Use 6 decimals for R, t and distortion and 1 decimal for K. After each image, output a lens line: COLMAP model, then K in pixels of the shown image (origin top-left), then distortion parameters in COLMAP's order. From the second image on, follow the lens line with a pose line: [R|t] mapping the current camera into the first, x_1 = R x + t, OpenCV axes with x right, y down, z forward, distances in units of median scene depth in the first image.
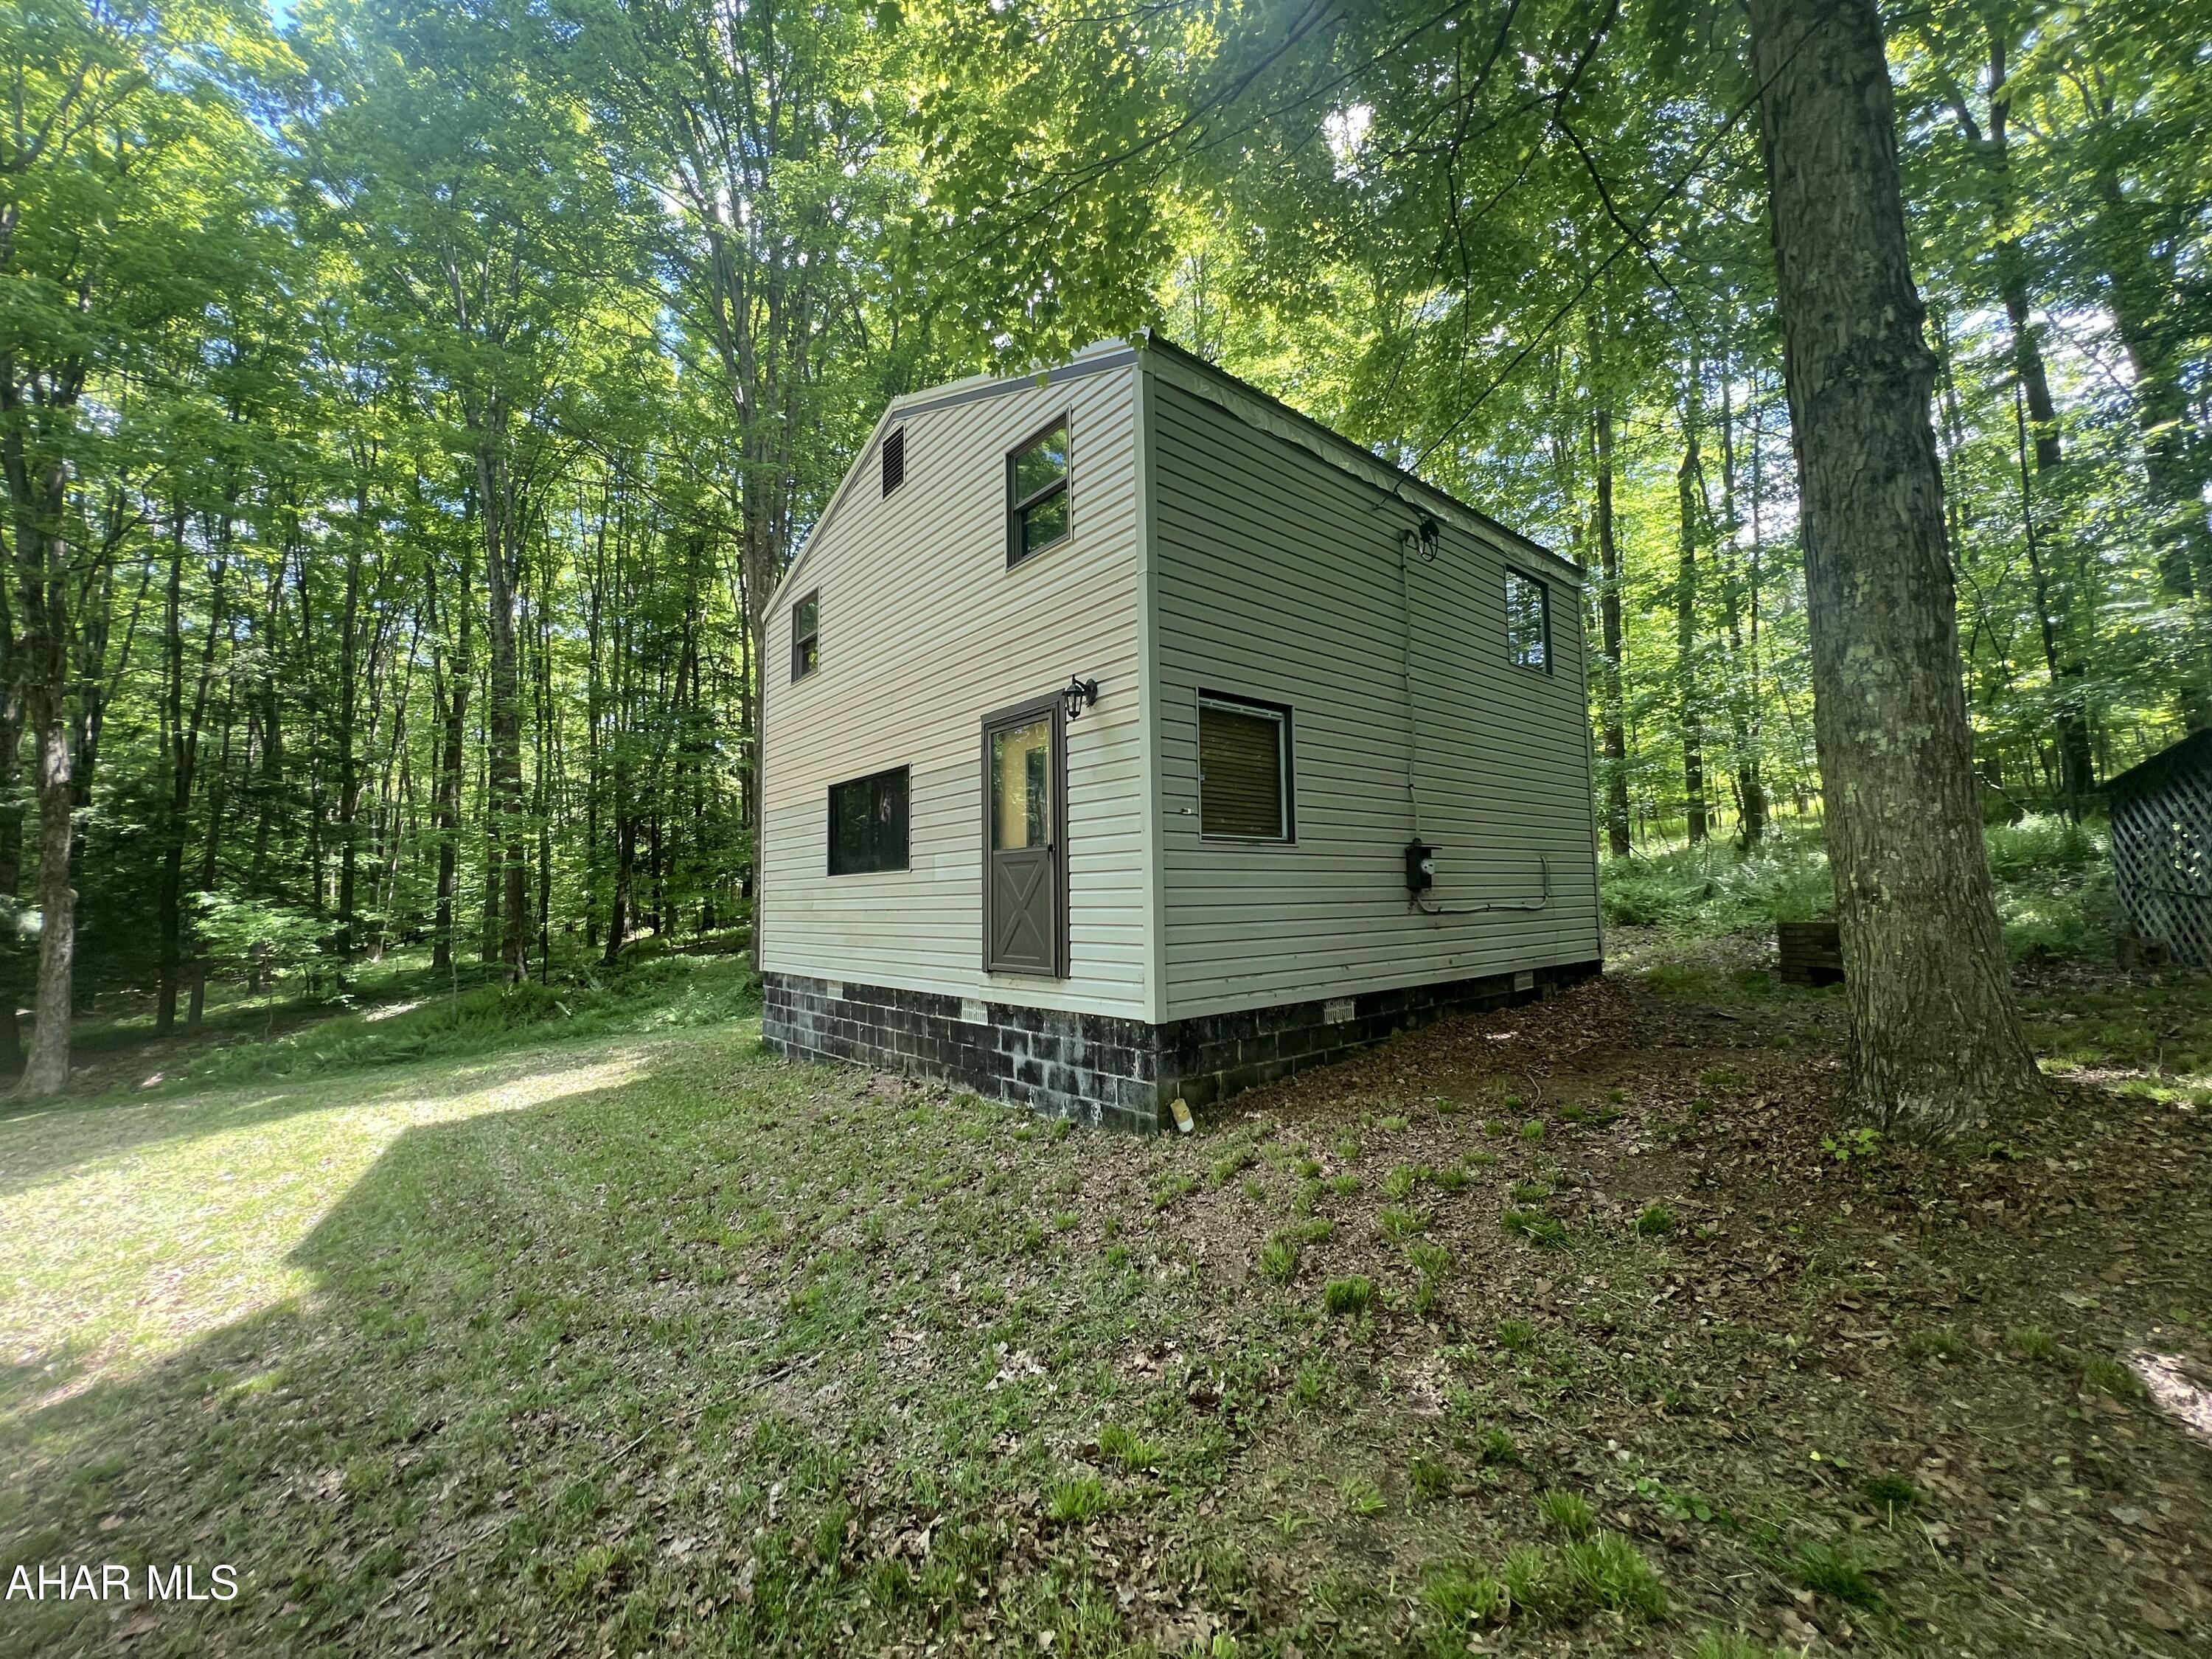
lens RADIAL K [[880.9, 0, 1098.1], [0, 880.9, 838.5], [0, 0, 1]] dist [-0.001734, 0.000509]
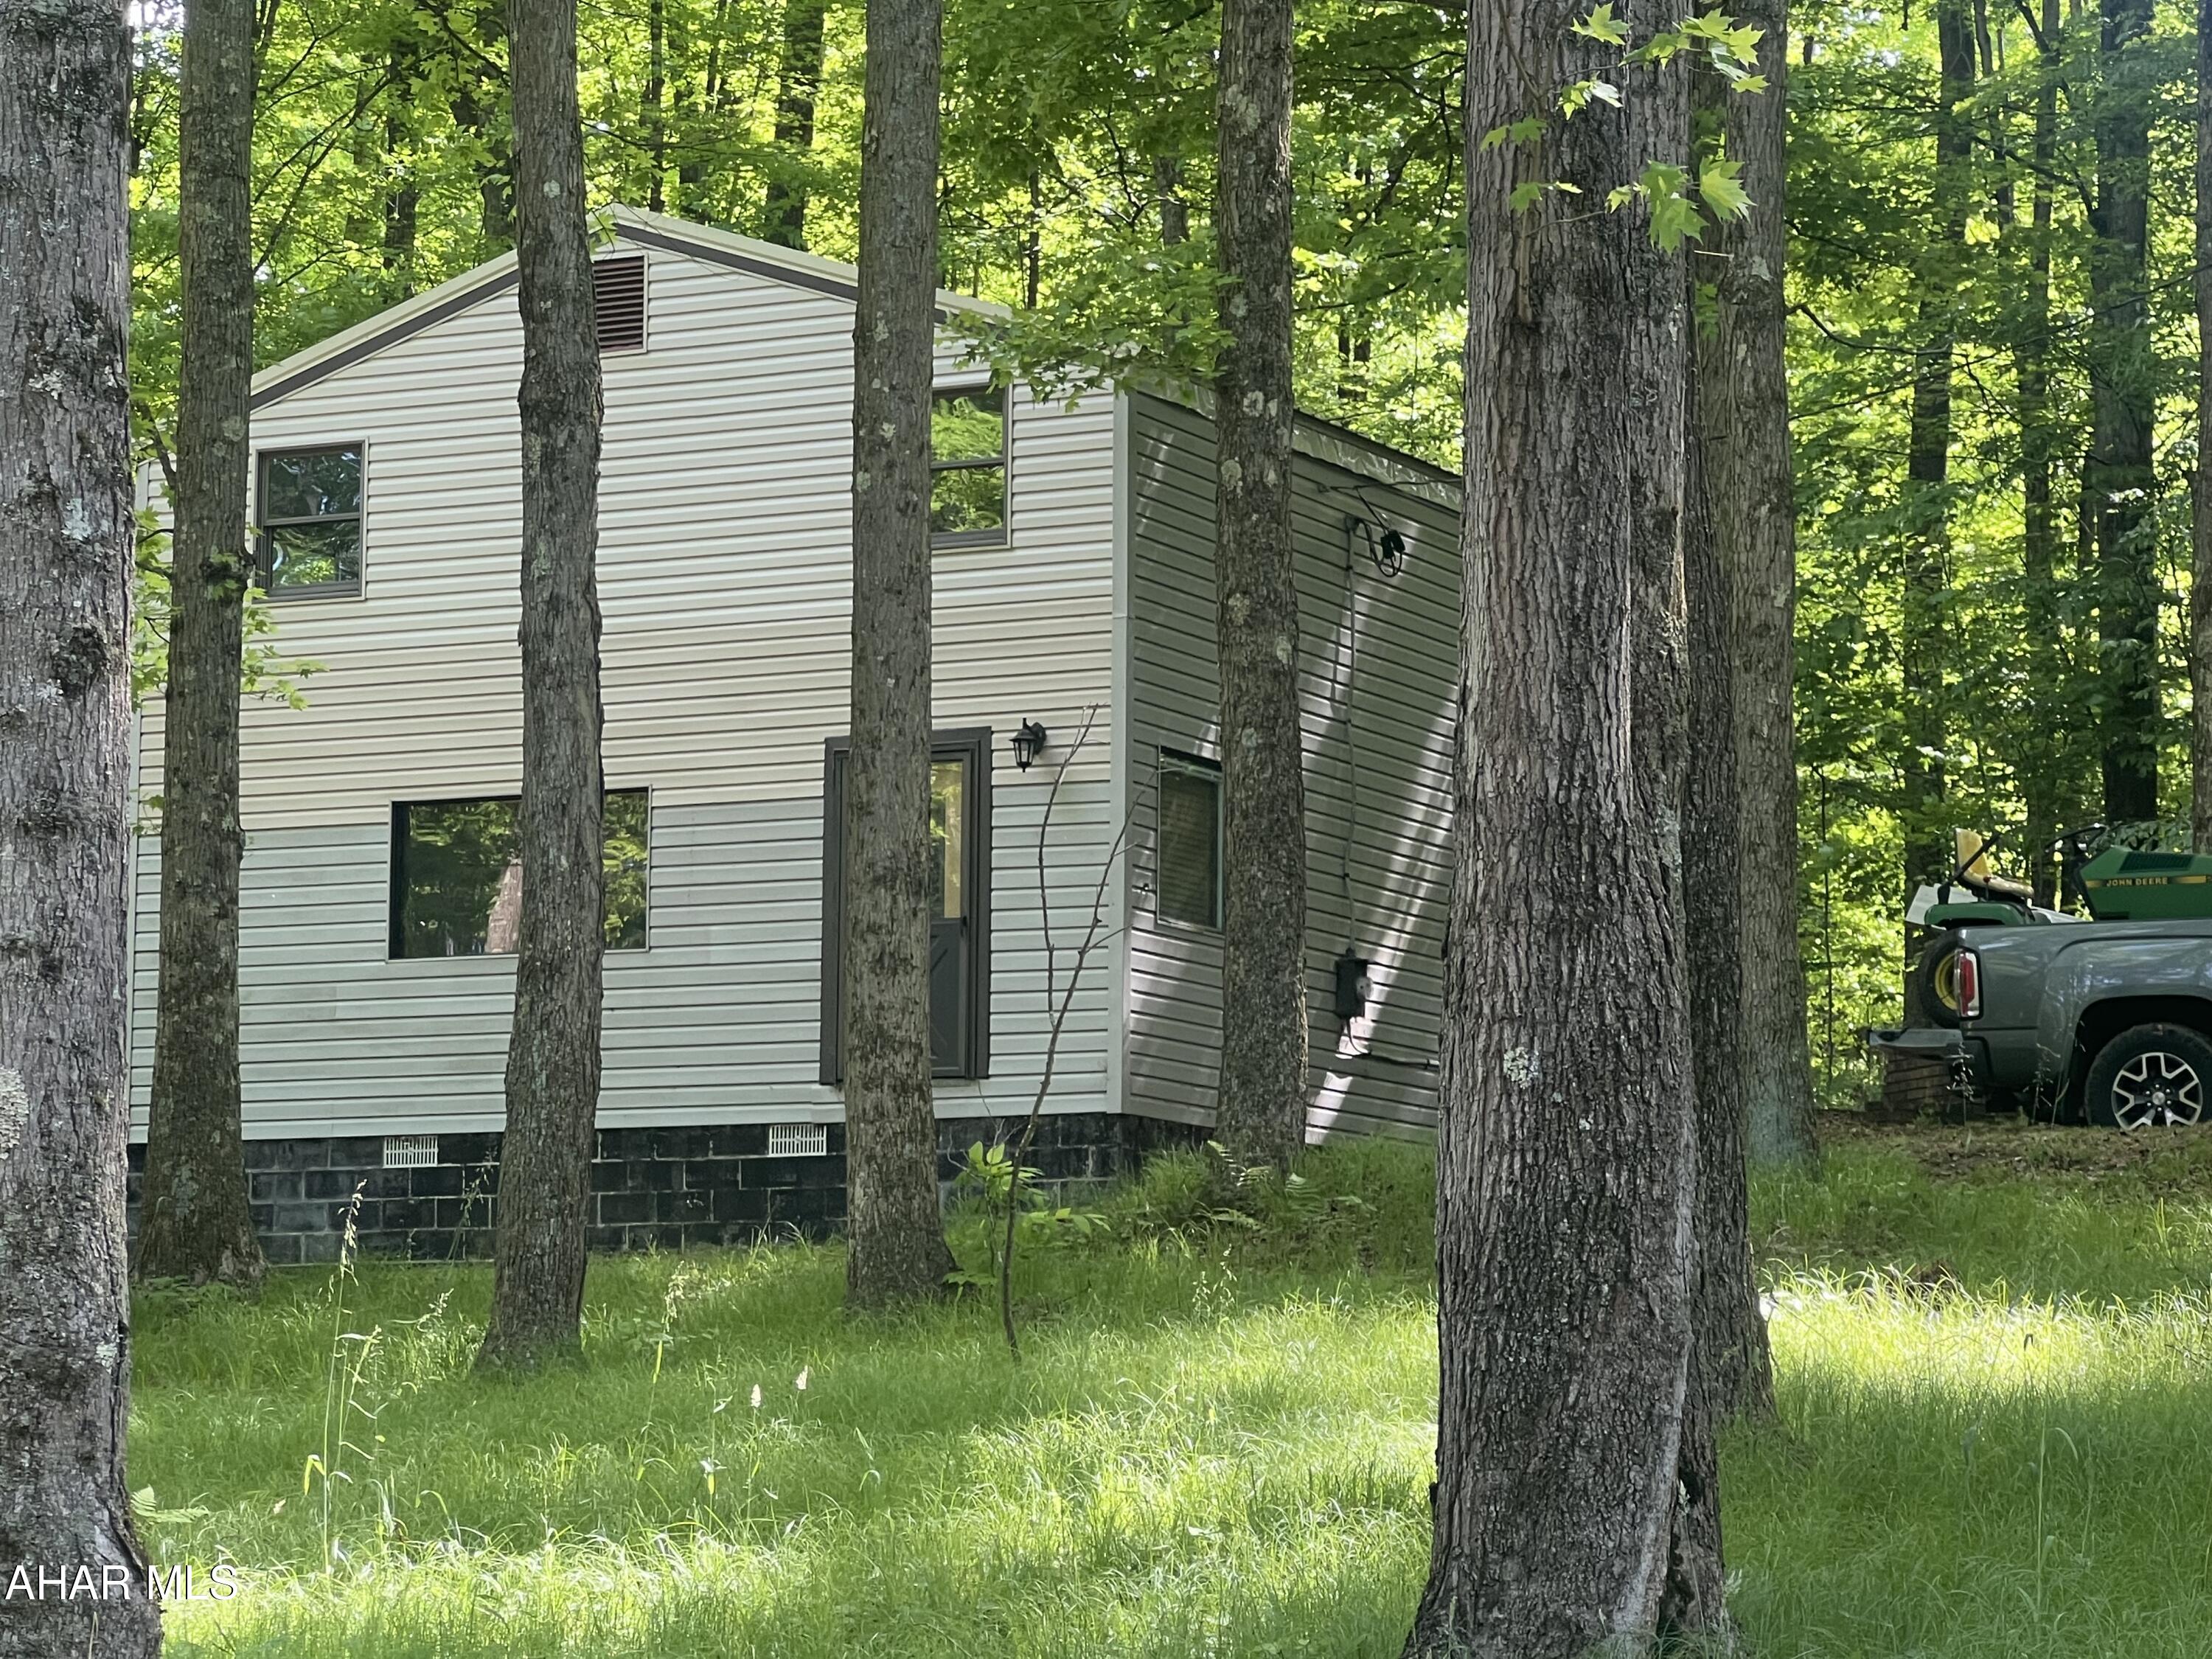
lens RADIAL K [[6474.7, 0, 1105.9], [0, 6474.7, 829.3], [0, 0, 1]] dist [-0.132117, 0.000000]
pose [[0.917677, 0.091808, 0.386575, -2.029926], [-0.063458, 0.994315, -0.085501, 0.387698], [-0.392227, 0.053932, 0.918286, -4.091987]]
